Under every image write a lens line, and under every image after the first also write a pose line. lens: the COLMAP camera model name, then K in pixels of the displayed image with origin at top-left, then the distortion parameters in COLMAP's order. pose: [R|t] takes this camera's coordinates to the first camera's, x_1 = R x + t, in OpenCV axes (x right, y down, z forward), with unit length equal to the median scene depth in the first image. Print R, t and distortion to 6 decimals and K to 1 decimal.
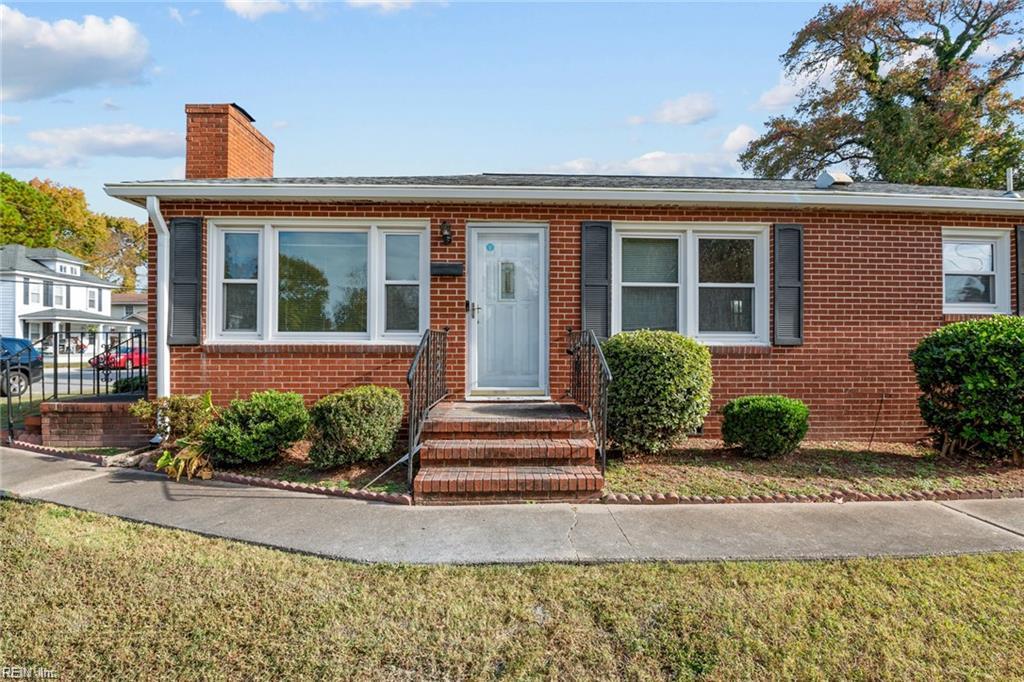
lens RADIAL K [[445.4, 0, 512.0], [0, 445.4, 341.0], [0, 0, 1]] dist [-0.003921, -0.007853]
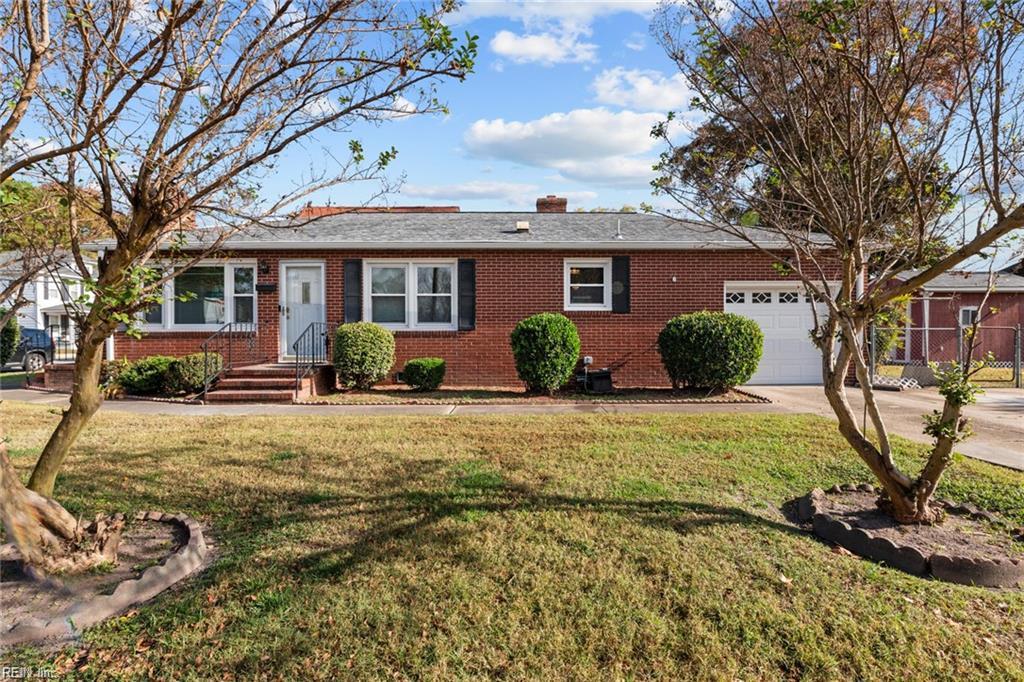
lens RADIAL K [[443.9, 0, 509.8], [0, 443.9, 331.6], [0, 0, 1]] dist [-0.014695, -0.000550]
pose [[0.999613, -0.006009, -0.027178, 0.838347], [0.006209, 0.999954, 0.007255, 0.004045], [0.027133, -0.007421, 0.999604, -0.694633]]
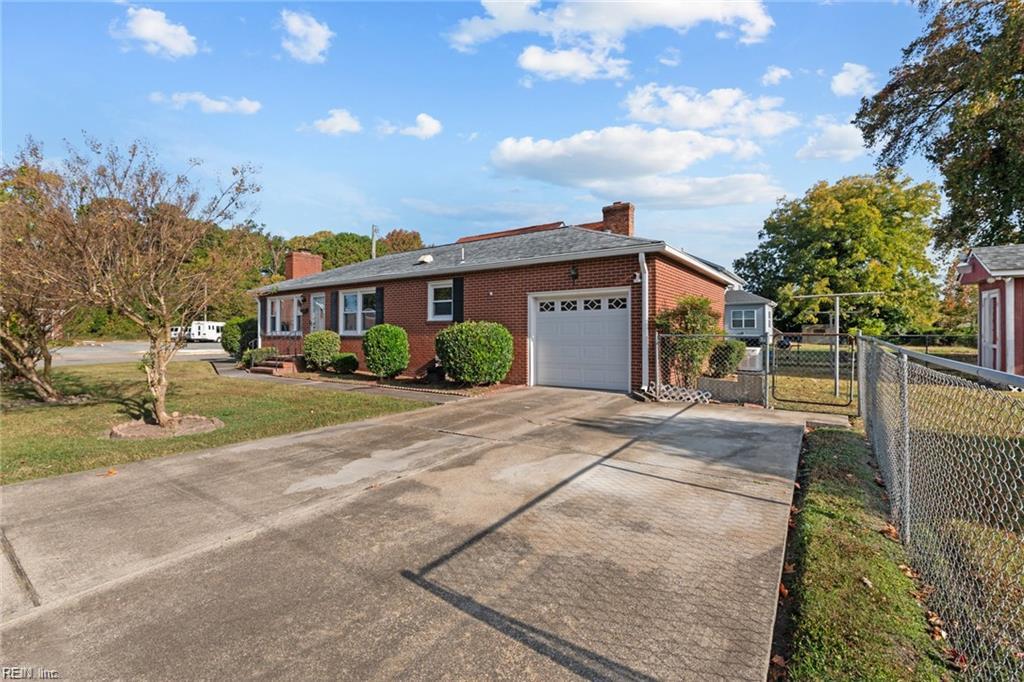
lens RADIAL K [[445.4, 0, 512.0], [0, 445.4, 341.0], [0, 0, 1]] dist [-0.003921, -0.007853]
pose [[0.805775, 0.004163, -0.592207, 2.731735], [0.007654, 0.999819, 0.017442, 0.004660], [0.592172, -0.018587, 0.805597, -0.592461]]
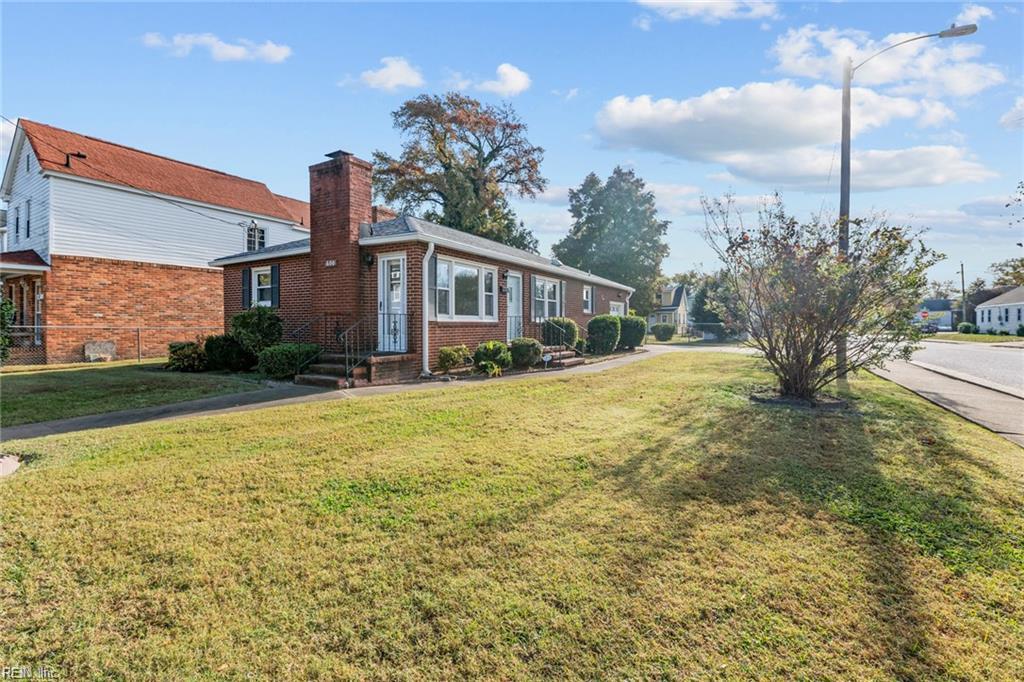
lens RADIAL K [[445.4, 0, 512.0], [0, 445.4, 341.0], [0, 0, 1]] dist [-0.003921, -0.007853]
pose [[0.522288, -0.039714, 0.851844, -2.146551], [-0.002199, 0.998849, 0.047916, -0.002393], [-0.852766, -0.026899, 0.521600, -0.292991]]
